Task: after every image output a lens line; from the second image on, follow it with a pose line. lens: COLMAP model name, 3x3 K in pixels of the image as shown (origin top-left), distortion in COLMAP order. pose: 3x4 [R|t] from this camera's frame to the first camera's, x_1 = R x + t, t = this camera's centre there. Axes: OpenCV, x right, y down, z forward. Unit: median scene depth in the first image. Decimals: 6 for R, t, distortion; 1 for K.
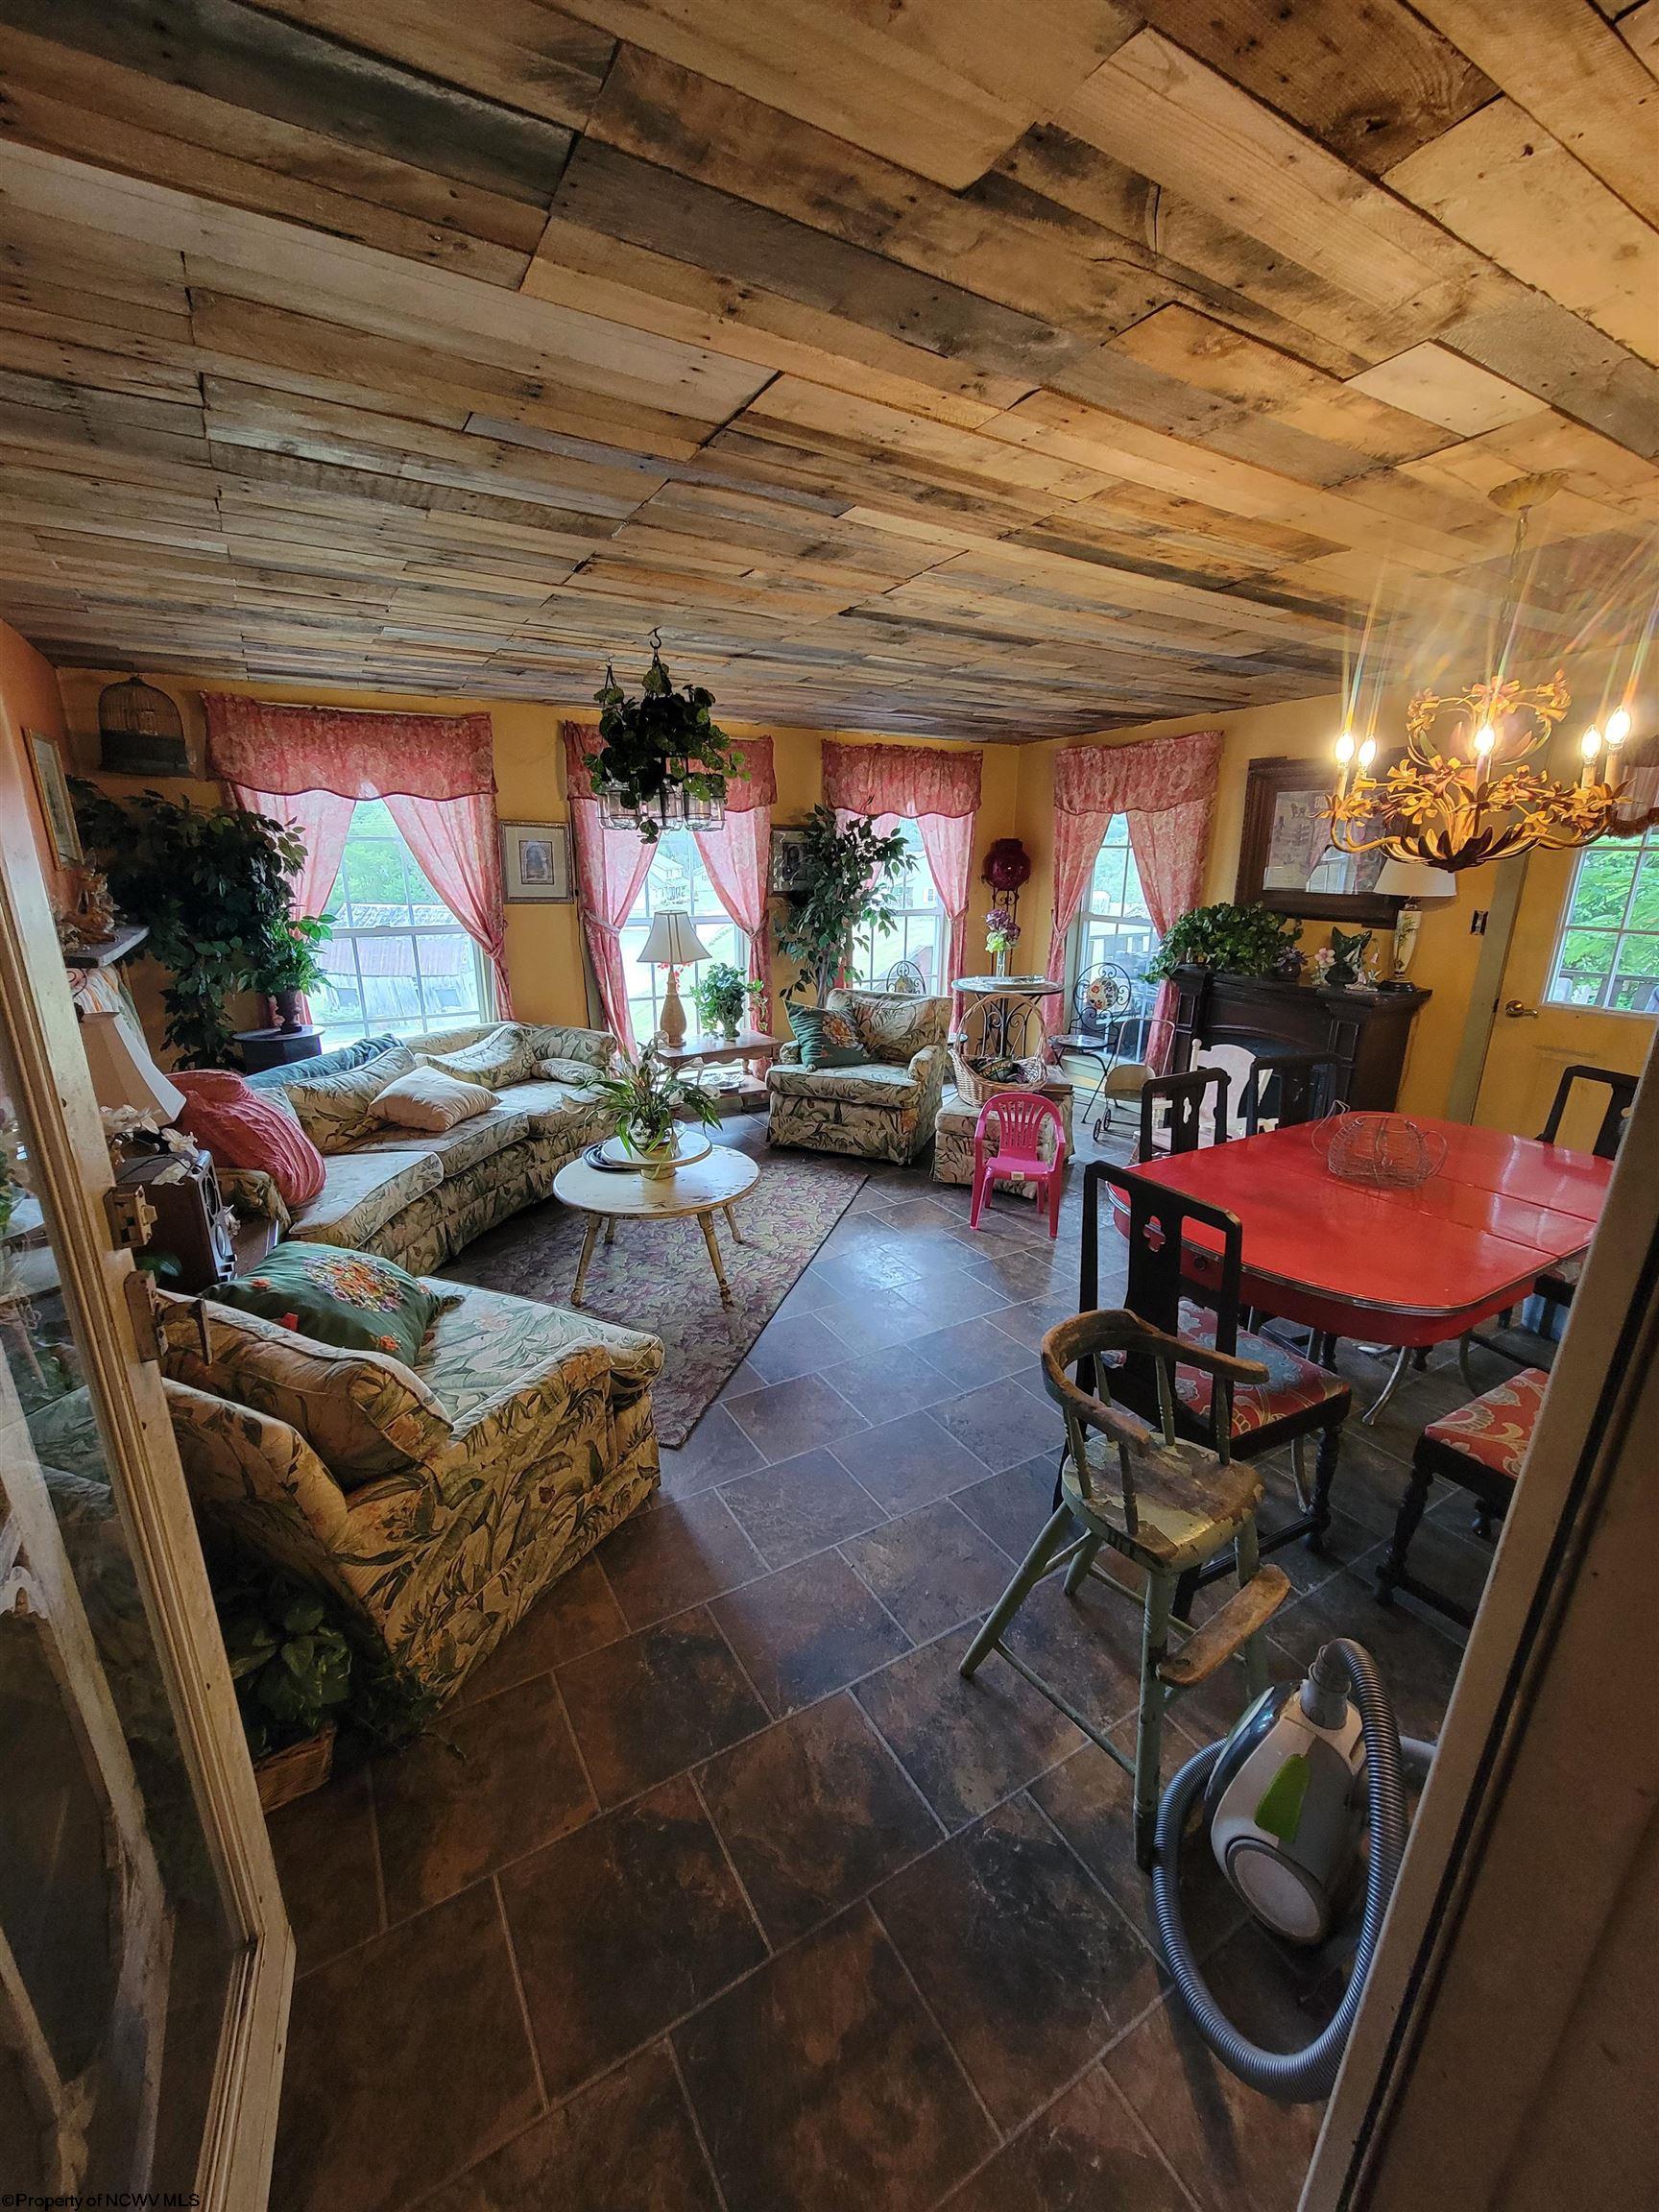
lens RADIAL K [[900.3, 0, 830.9], [0, 900.3, 1114.9], [0, 0, 1]] dist [-0.001853, 0.002112]
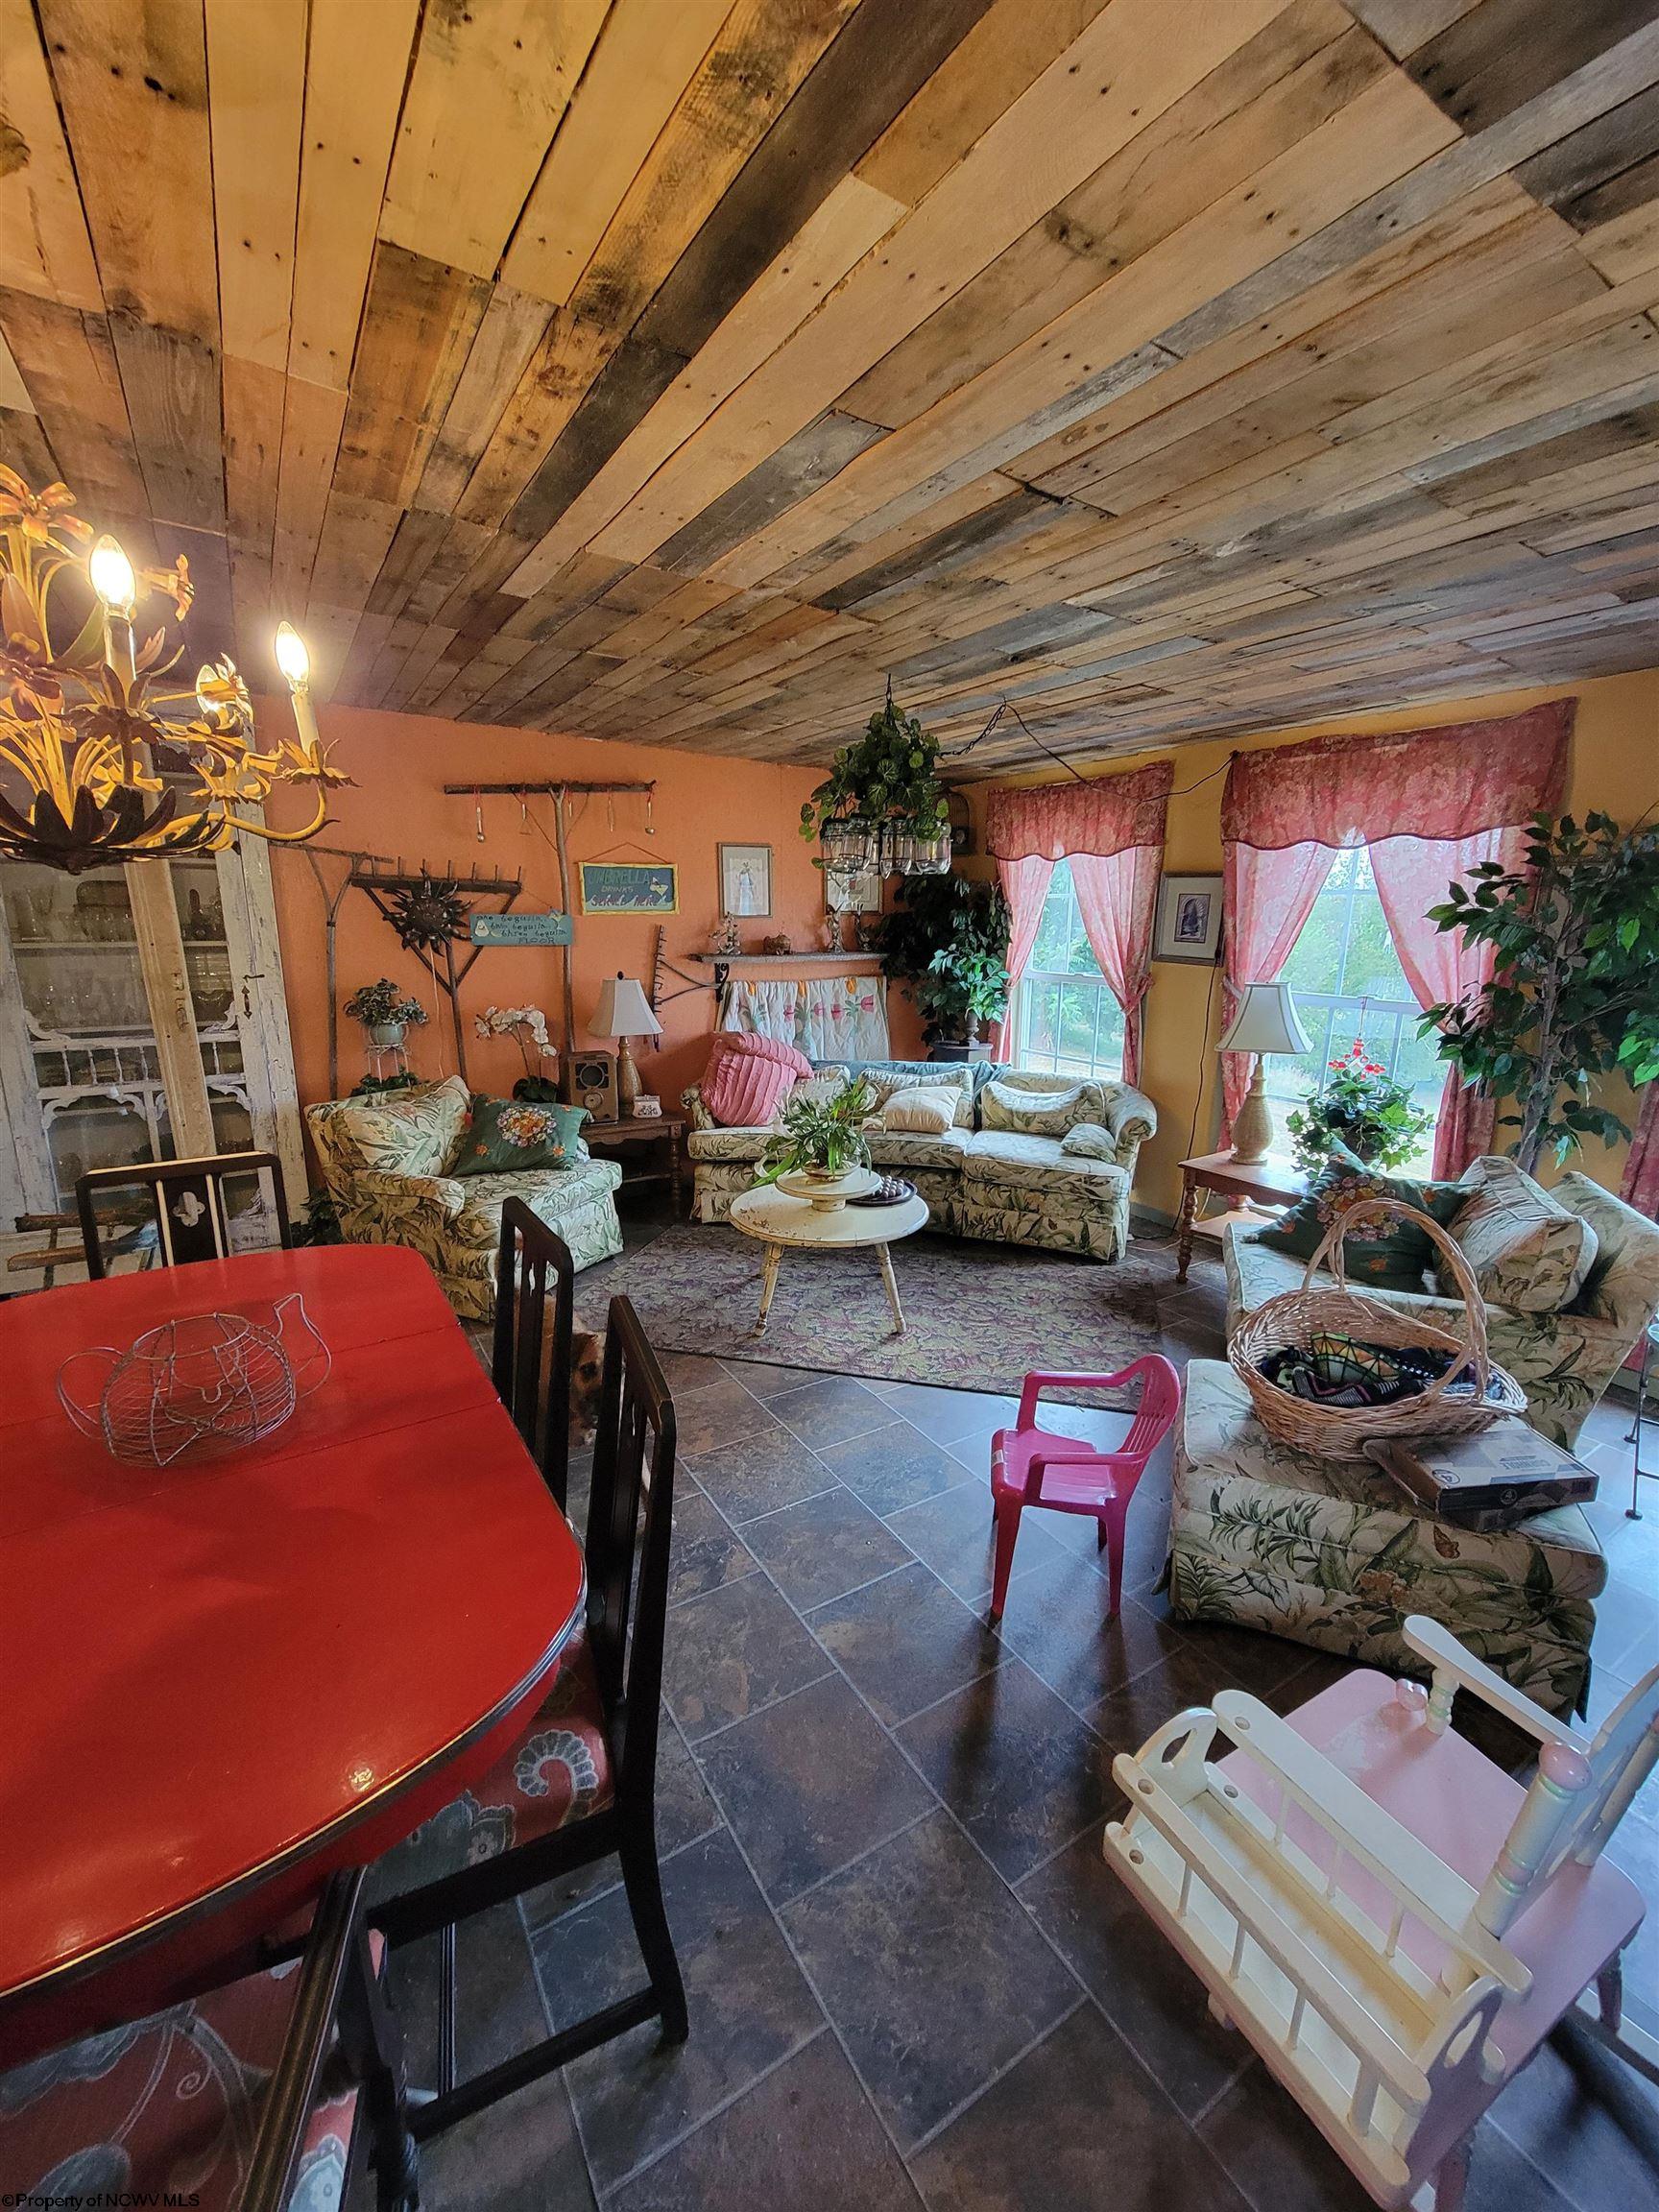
lens RADIAL K [[900.3, 0, 834.7], [0, 900.3, 1112.2], [0, 0, 1]] dist [-0.001853, 0.002112]
pose [[0.042144, 0.214676, -0.975776, 0.584323], [-0.292751, 0.936431, 0.193376, -0.176952], [0.955260, 0.277510, 0.102311, 0.654929]]
